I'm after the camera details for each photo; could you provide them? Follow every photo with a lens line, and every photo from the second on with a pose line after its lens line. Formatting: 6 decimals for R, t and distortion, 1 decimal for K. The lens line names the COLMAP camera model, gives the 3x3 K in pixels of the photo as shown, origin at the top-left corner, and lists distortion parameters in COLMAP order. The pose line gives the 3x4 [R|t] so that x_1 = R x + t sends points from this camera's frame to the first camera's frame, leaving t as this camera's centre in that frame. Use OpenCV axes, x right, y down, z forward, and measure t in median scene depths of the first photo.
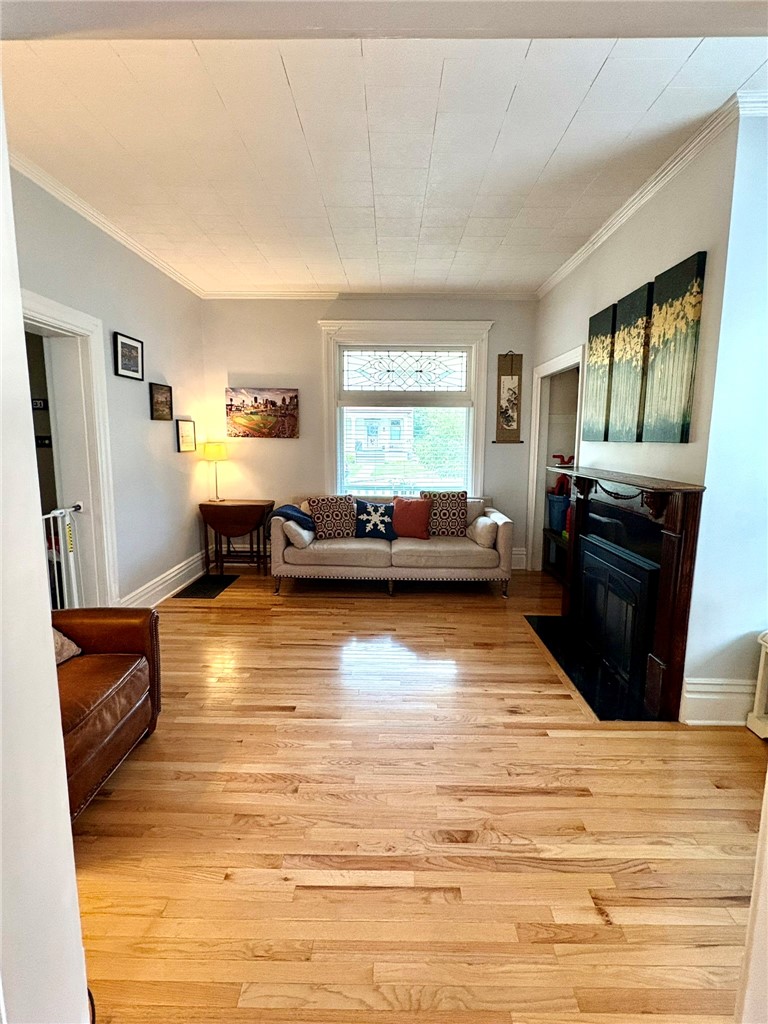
lens RADIAL K [[498.8, 0, 386.8], [0, 498.8, 511.1], [0, 0, 1]] dist [0.001093, 0.000562]
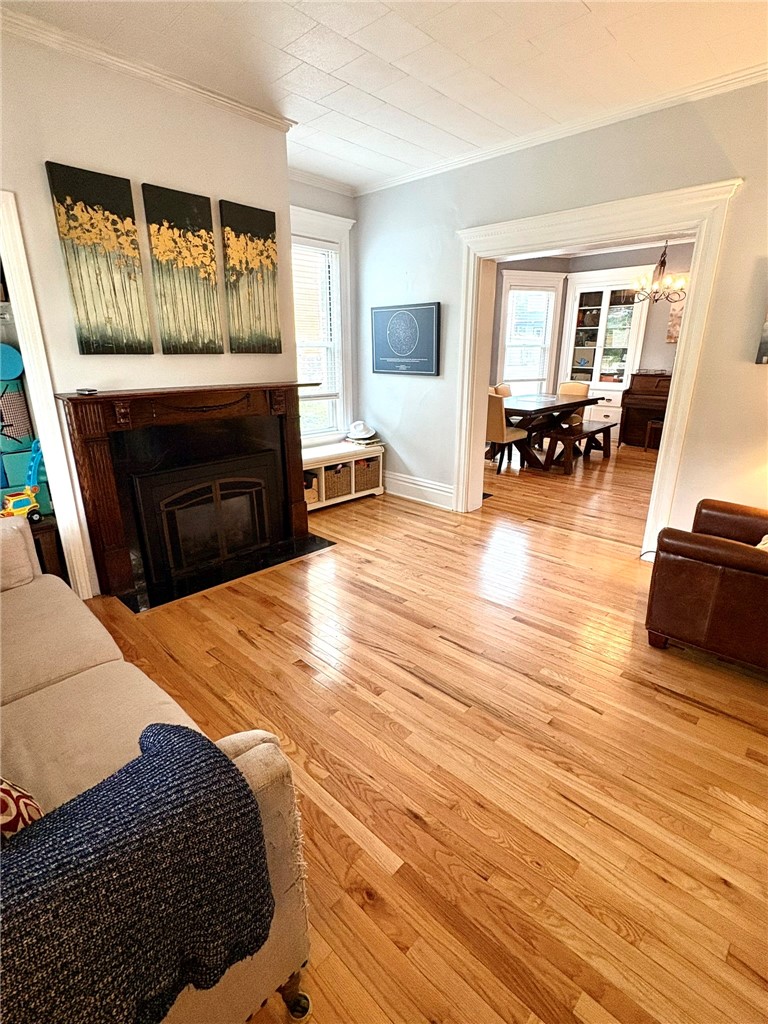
lens RADIAL K [[498.8, 0, 385.7], [0, 498.8, 511.6], [0, 0, 1]] dist [0.001093, 0.000562]
pose [[-0.731285, -0.215285, 0.647206, -0.622909], [0.098416, 0.905647, 0.412453, -0.271109], [-0.674935, 0.365316, -0.641099, 1.785630]]
